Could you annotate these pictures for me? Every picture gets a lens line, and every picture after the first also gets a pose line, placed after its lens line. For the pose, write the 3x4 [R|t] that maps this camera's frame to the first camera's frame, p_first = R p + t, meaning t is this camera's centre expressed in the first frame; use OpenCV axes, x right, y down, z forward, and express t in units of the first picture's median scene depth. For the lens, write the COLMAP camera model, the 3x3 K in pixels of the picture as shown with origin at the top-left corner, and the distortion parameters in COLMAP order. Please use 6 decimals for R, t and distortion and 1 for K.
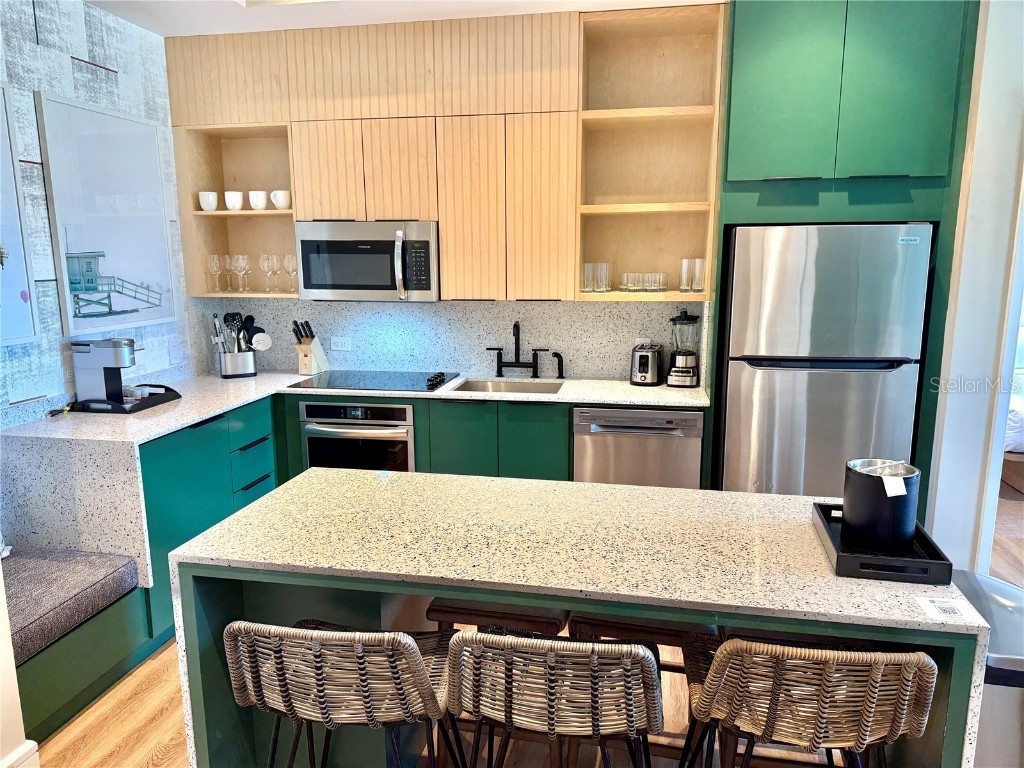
lens RADIAL K [[722.8, 0, 507.1], [0, 722.8, 387.0], [0, 0, 1]] dist [0.063610, -0.065021]
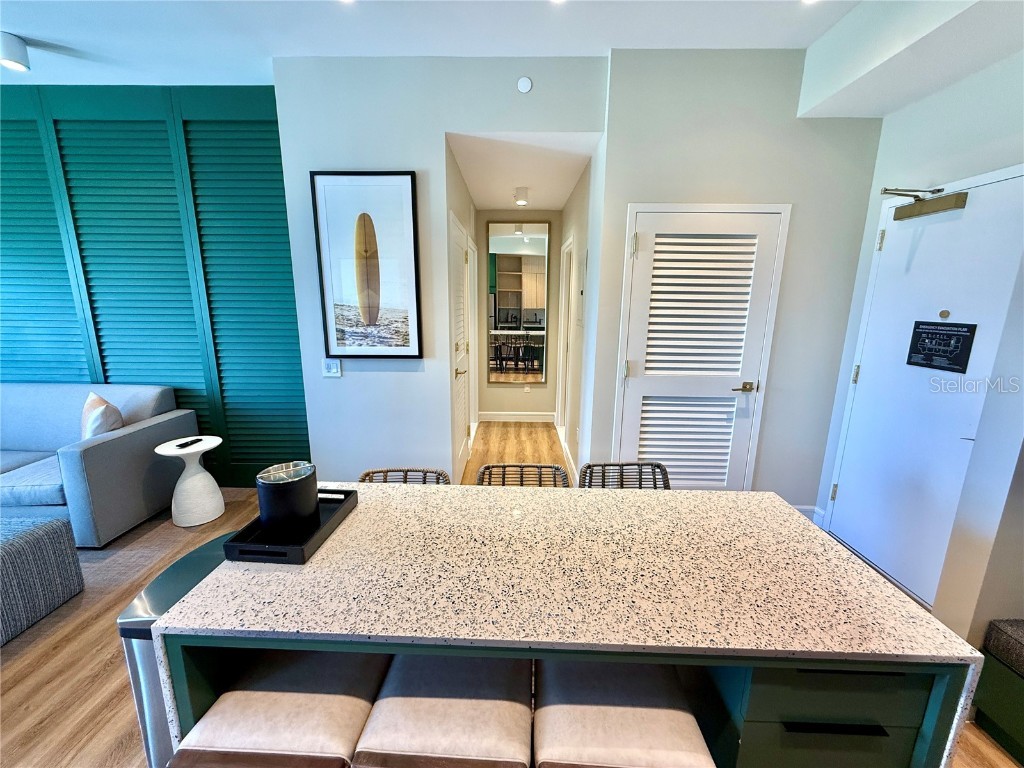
lens RADIAL K [[405.8, 0, 507.1], [0, 405.8, 381.1], [0, 0, 1]] dist [0.002230, 0.000306]
pose [[-0.987260, 0.024609, -0.157203, 0.119020], [-0.037721, 0.923606, 0.381483, -0.152305], [0.154582, 0.382553, -0.910910, 0.796916]]
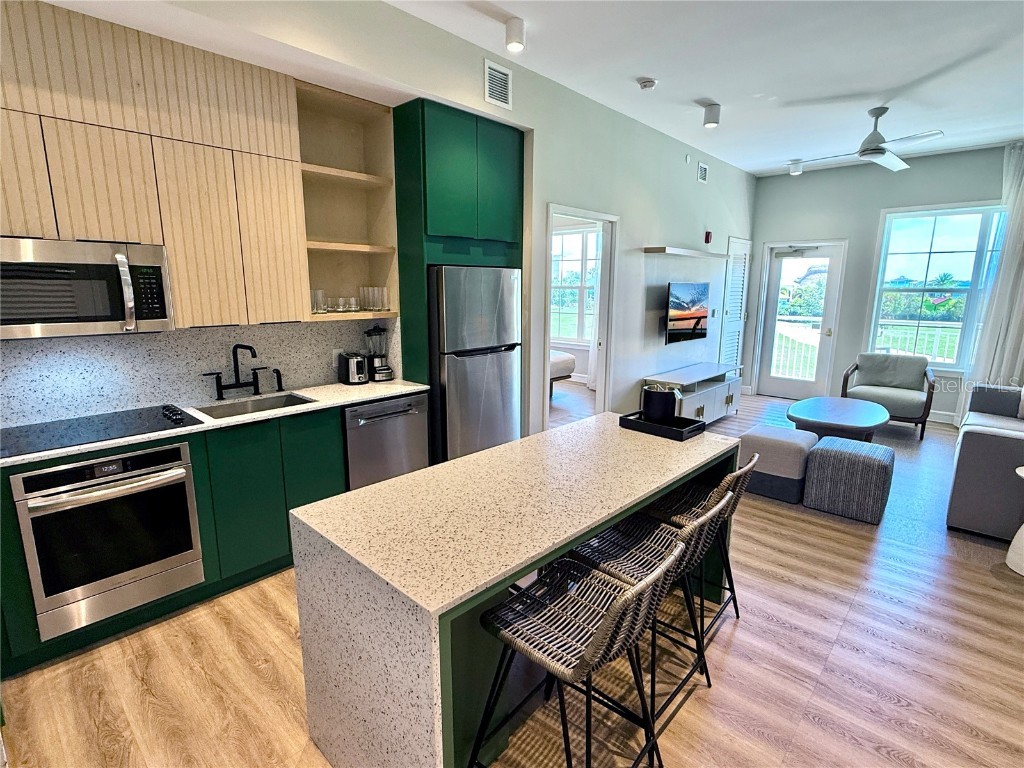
lens RADIAL K [[513.0, 0, 518.6], [0, 513.0, 381.0], [0, 0, 1]] dist [-0.006513, -0.000541]
pose [[0.528391, -0.149167, 0.835794, -0.437402], [0.146598, 0.985688, 0.083239, -0.043616], [-0.836249, 0.078543, 0.542696, 0.268197]]
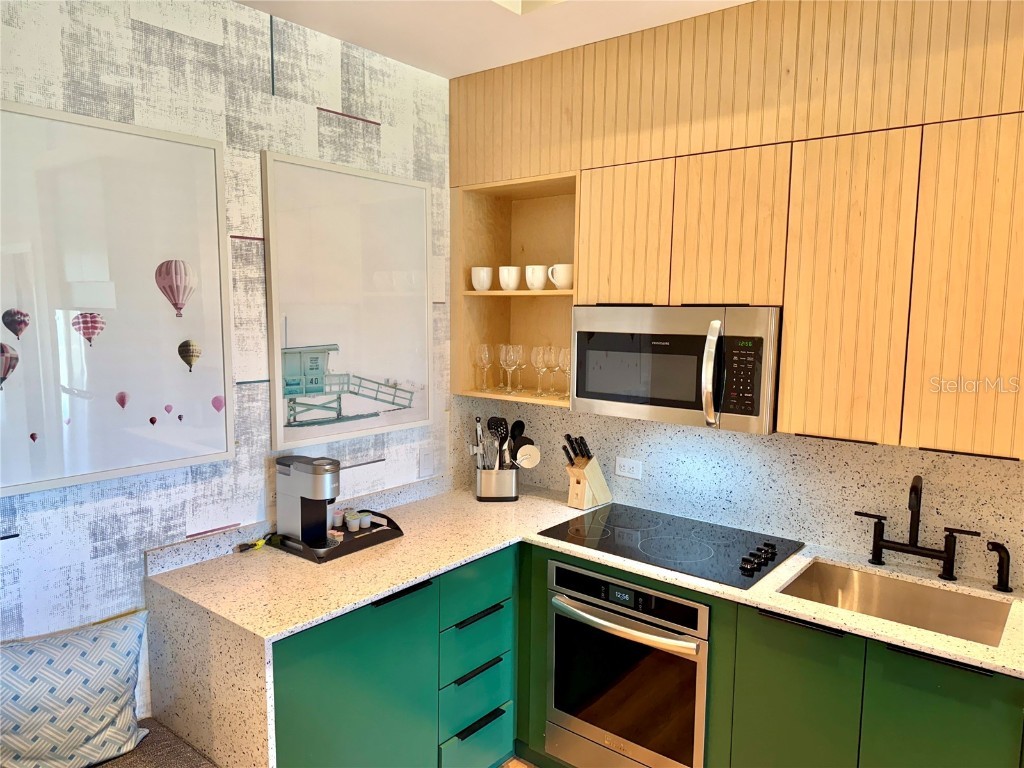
lens RADIAL K [[722.8, 0, 511.5], [0, 722.8, 391.7], [0, 0, 1]] dist [0.063610, -0.065021]
pose [[0.881046, 0.069909, -0.467836, -0.003259], [-0.101059, 0.994003, -0.041785, -0.109262], [0.462109, 0.084093, 0.882827, 0.357508]]
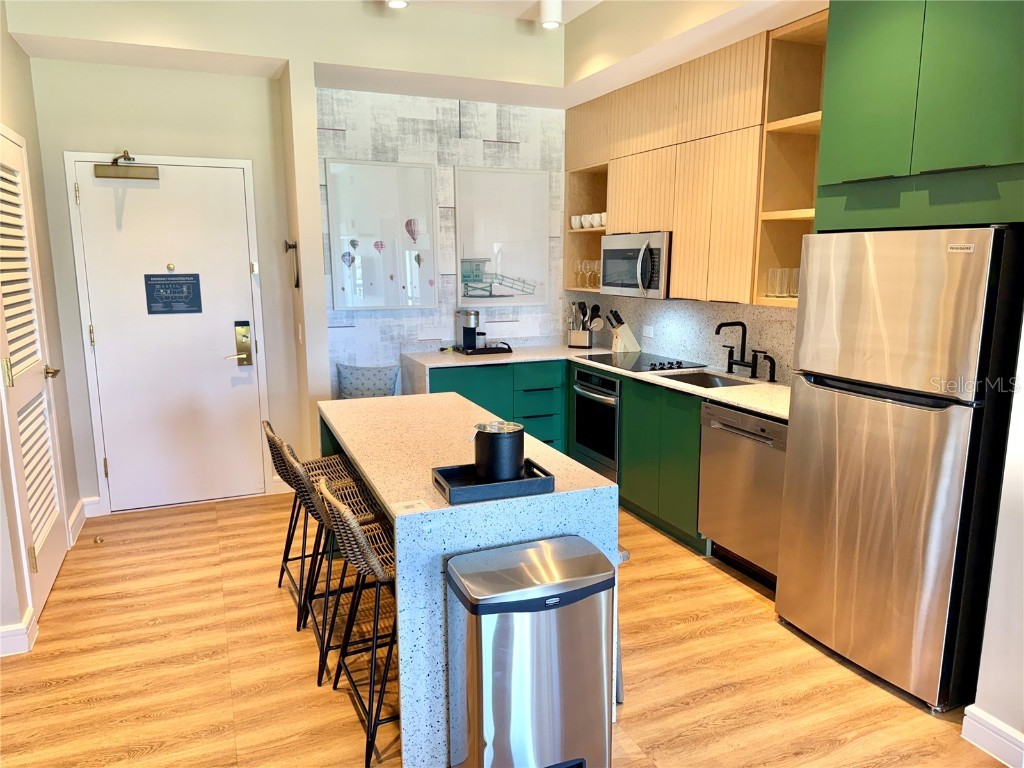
lens RADIAL K [[722.8, 0, 520.9], [0, 722.8, 397.1], [0, 0, 1]] dist [0.063610, -0.065021]
pose [[0.568540, 0.160127, -0.806921, 0.772466], [-0.151469, 0.984480, 0.088639, -0.030627], [0.808591, 0.071829, 0.583970, 0.125523]]
